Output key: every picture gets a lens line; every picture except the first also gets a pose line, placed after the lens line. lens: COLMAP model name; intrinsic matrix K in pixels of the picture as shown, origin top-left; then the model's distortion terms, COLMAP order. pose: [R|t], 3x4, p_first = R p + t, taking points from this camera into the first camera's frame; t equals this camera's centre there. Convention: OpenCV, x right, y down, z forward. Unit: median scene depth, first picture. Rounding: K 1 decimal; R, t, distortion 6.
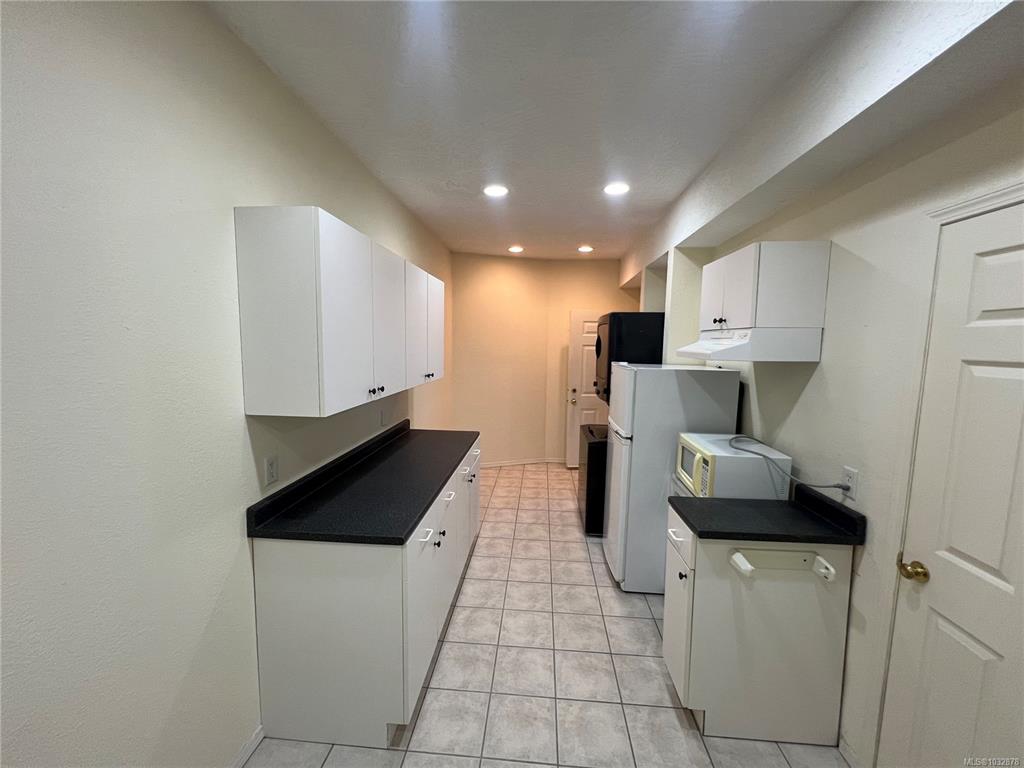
lens RADIAL K [[411.2, 0, 509.9], [0, 411.2, 385.0], [0, 0, 1]] dist [0.003256, 0.000014]
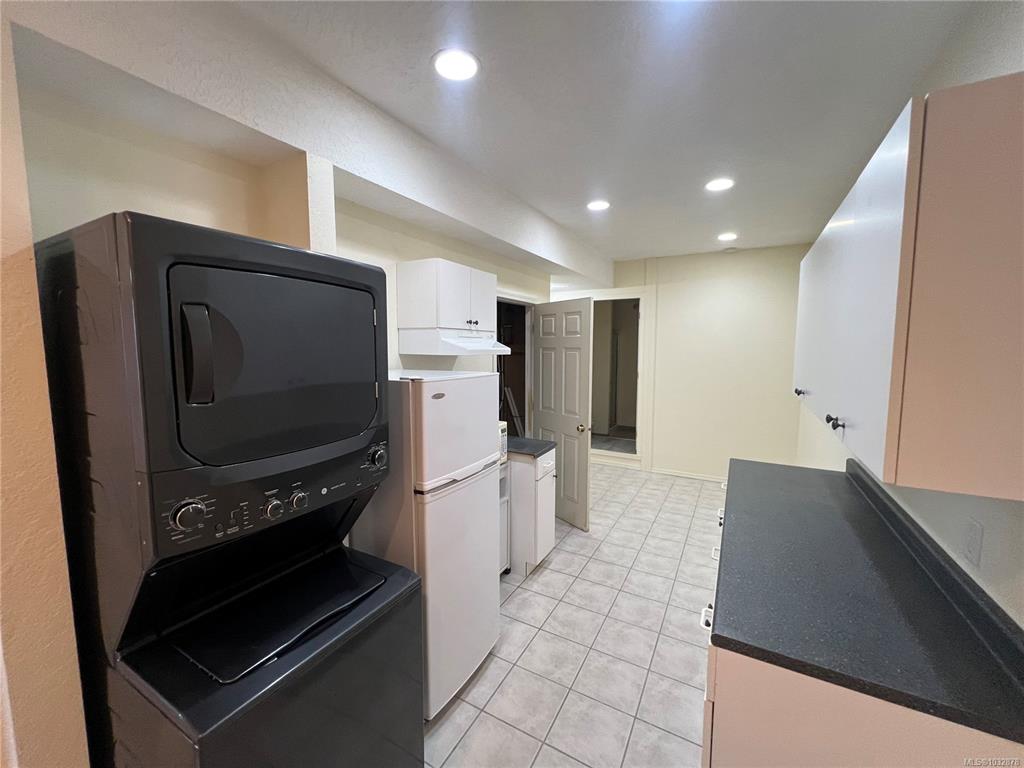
lens RADIAL K [[411.2, 0, 509.9], [0, 411.2, 385.0], [0, 0, 1]] dist [0.003256, 0.000014]
pose [[-0.908115, -0.057837, 0.414707, -0.065932], [0.026856, 0.980330, 0.195530, -0.163472], [-0.417858, 0.188701, -0.888699, 1.595660]]
